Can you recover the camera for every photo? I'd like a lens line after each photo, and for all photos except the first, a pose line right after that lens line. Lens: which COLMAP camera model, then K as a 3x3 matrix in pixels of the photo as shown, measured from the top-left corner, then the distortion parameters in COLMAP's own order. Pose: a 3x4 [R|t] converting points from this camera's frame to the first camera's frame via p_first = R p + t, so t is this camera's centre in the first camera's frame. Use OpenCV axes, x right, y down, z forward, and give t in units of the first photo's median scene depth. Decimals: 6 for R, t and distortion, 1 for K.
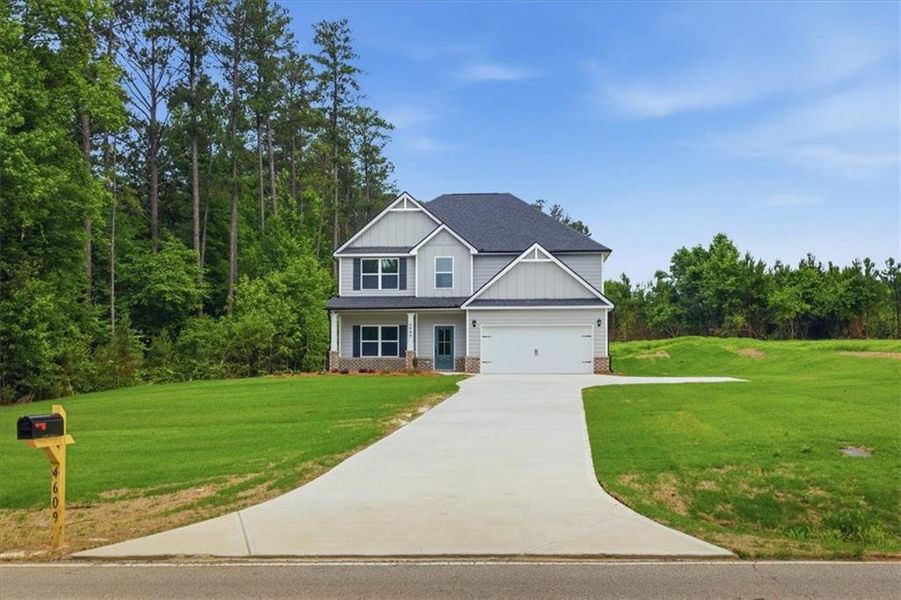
lens RADIAL K [[922.7, 0, 445.2], [0, 922.7, 334.6], [0, 0, 1]] dist [0.038844, 0.000000]
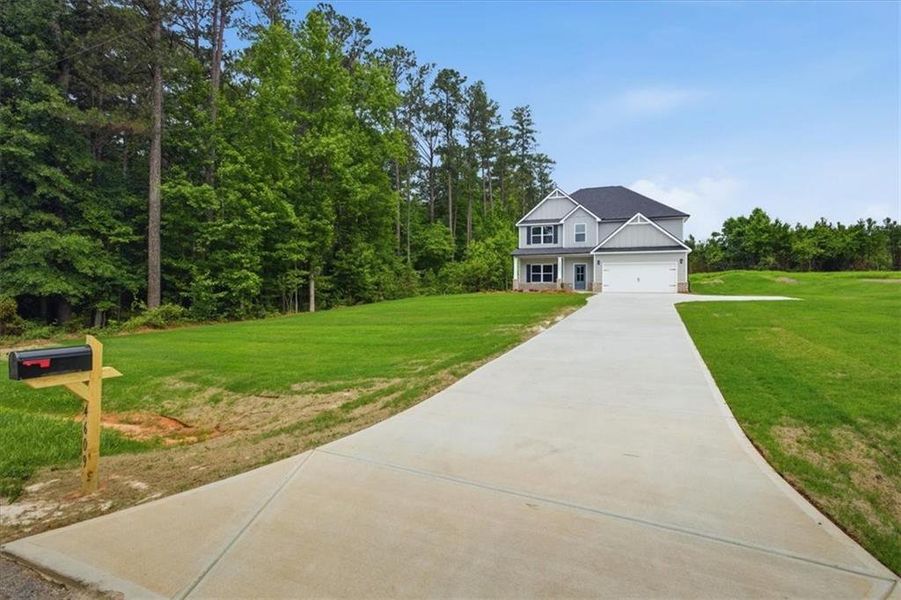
lens RADIAL K [[439.8, 0, 448.4], [0, 439.8, 281.8], [0, 0, 1]] dist [-0.001254, -0.000776]
pose [[0.954820, 0.000996, -0.297183, 0.007783], [0.005870, 0.999736, 0.022210, 0.003516], [0.297127, -0.022952, 0.954562, 0.145483]]
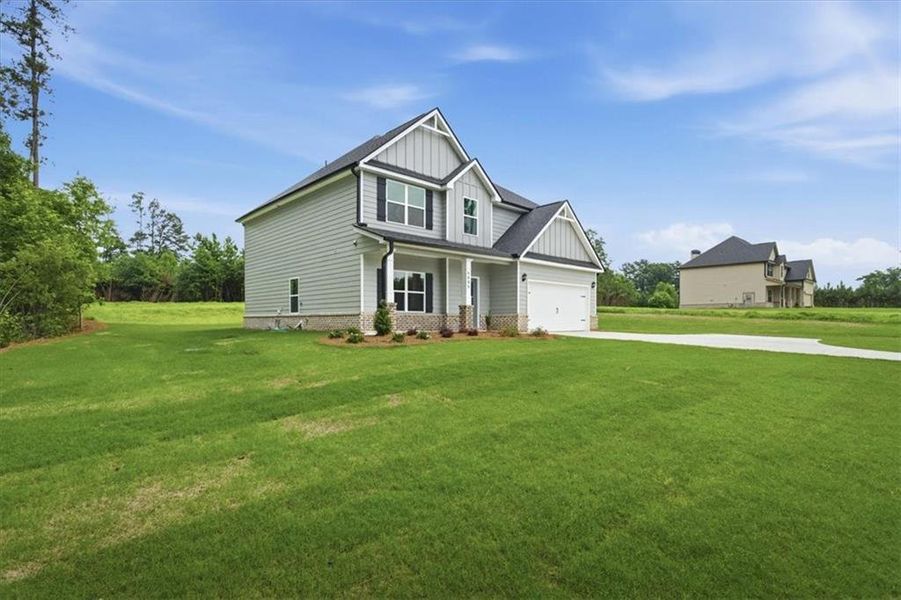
lens RADIAL K [[439.8, 0, 463.2], [0, 439.8, 332.5], [0, 0, 1]] dist [-0.001254, -0.000776]
pose [[0.656726, -0.022112, 0.753805, -0.317123], [-0.035250, 0.997577, 0.059973, 0.017256], [-0.753305, -0.065957, 0.654356, 0.708698]]
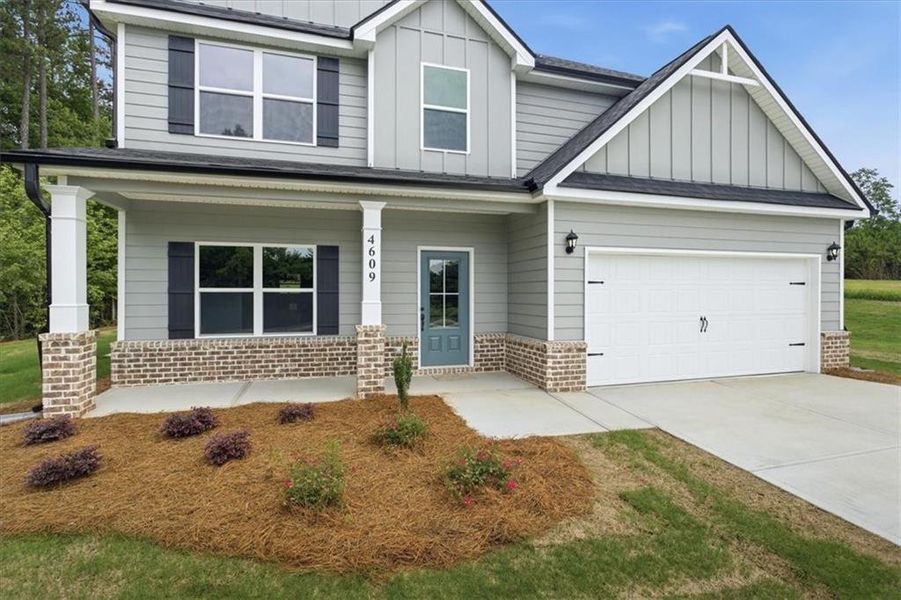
lens RADIAL K [[439.8, 0, 444.0], [0, 439.8, 291.1], [0, 0, 1]] dist [-0.001254, -0.000776]
pose [[0.933311, 0.001246, 0.359067, -0.064272], [-0.016525, 0.999083, 0.039485, -0.000194], [-0.358689, -0.042786, 0.932476, 0.812123]]
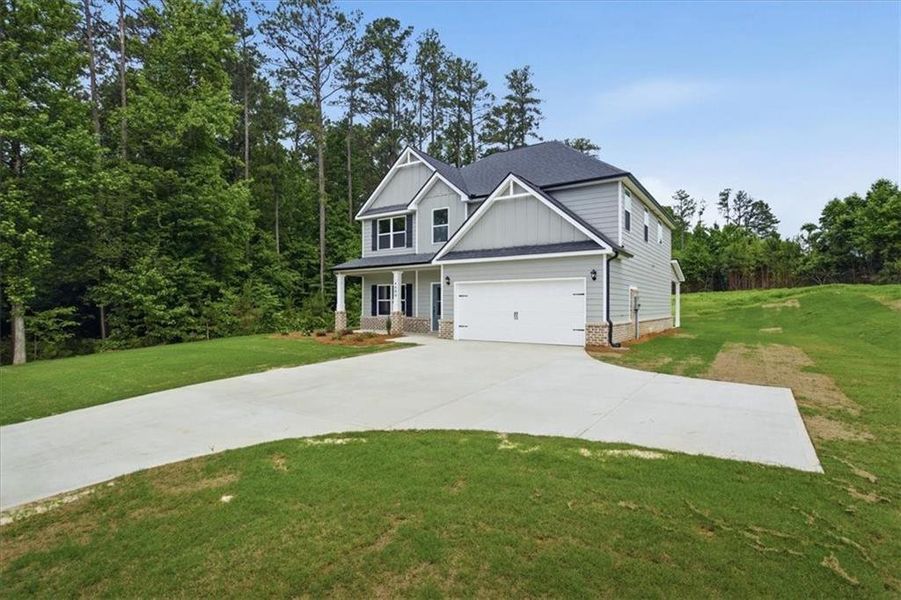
lens RADIAL K [[439.8, 0, 449.9], [0, 439.8, 305.4], [0, 0, 1]] dist [-0.001254, -0.000776]
pose [[0.868893, 0.001540, -0.494997, 0.219080], [0.021663, 0.998919, 0.041134, -0.005620], [0.494525, -0.046464, 0.867921, 0.606974]]
